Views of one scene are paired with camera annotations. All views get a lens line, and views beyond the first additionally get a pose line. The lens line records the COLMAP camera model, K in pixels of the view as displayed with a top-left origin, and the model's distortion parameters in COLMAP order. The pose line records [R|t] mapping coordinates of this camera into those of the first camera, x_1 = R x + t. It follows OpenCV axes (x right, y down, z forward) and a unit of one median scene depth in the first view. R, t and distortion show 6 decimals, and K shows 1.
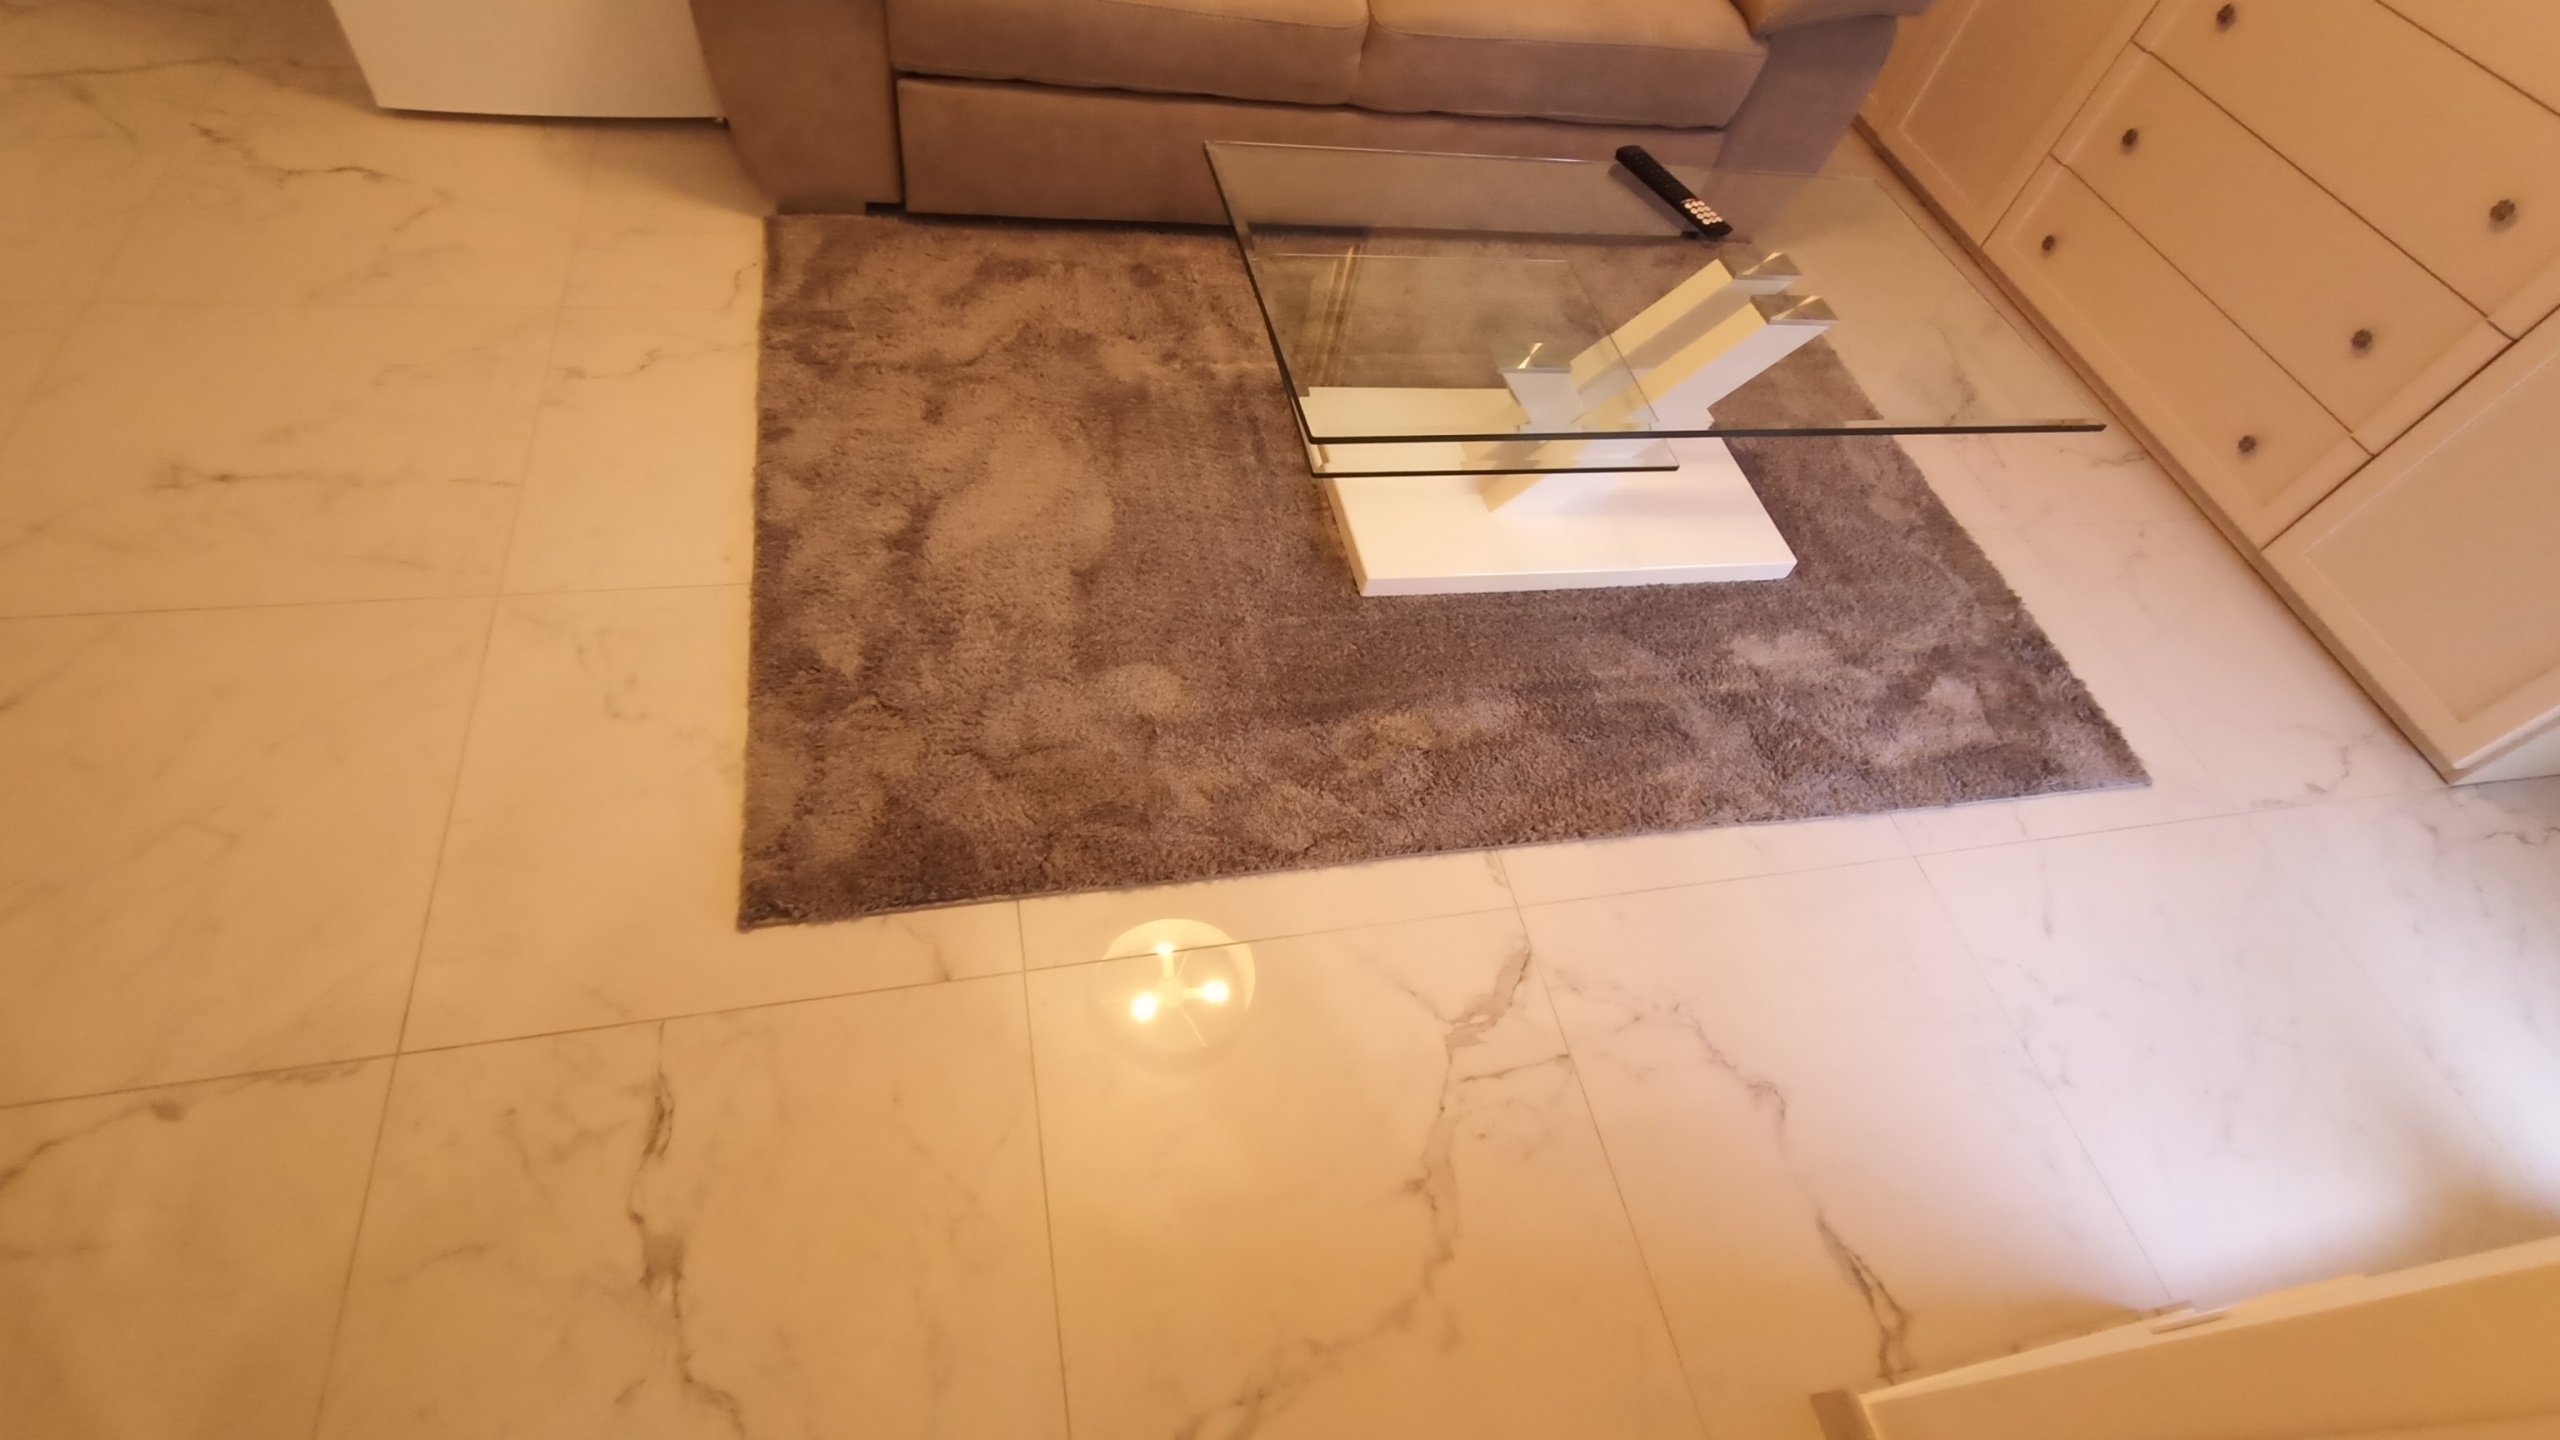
lens RADIAL K [[1161.2, 0, 1289.9], [0, 1161.2, 699.4], [0, 0, 1]] dist [-0.004919, 0.000565]
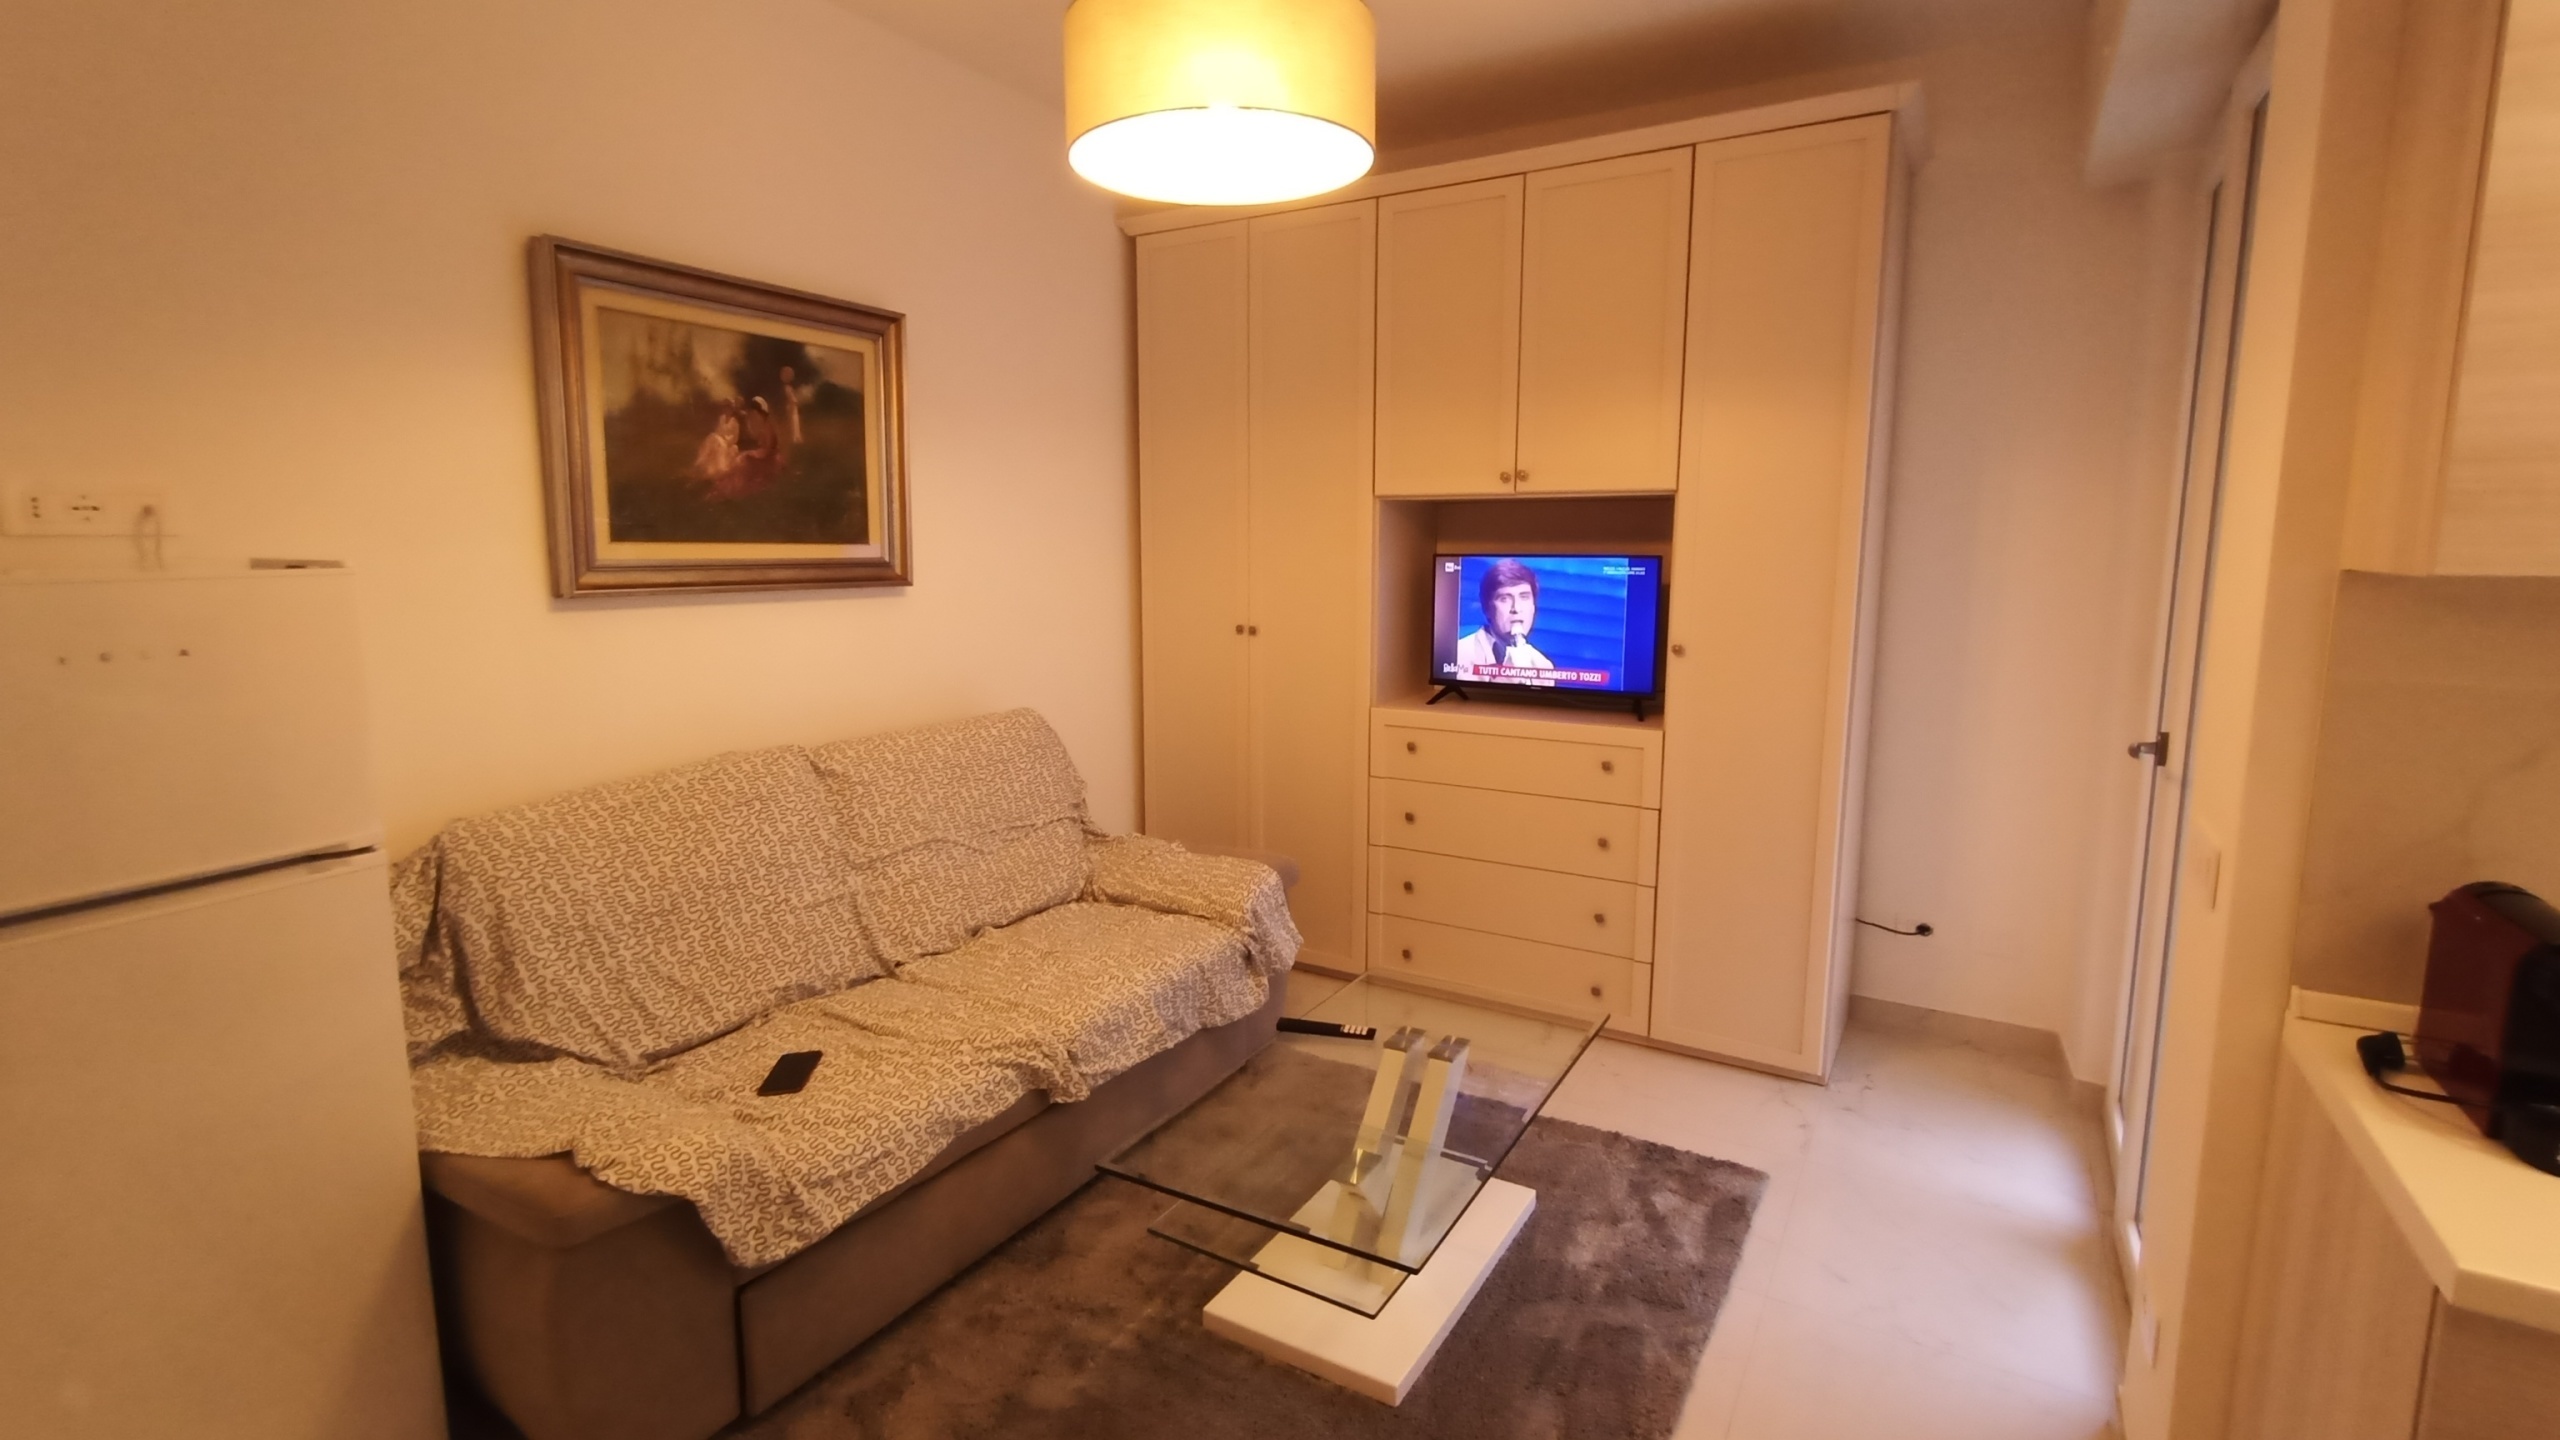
lens RADIAL K [[1174.7, 0, 1261.6], [0, 1174.7, 700.6], [0, 0, 1]] dist [-0.001288, 0.000517]
pose [[0.674027, -0.266174, 0.689086, -0.670369], [0.651464, 0.653957, -0.384623, -0.190336], [-0.348256, 0.708161, 0.614187, -0.206573]]
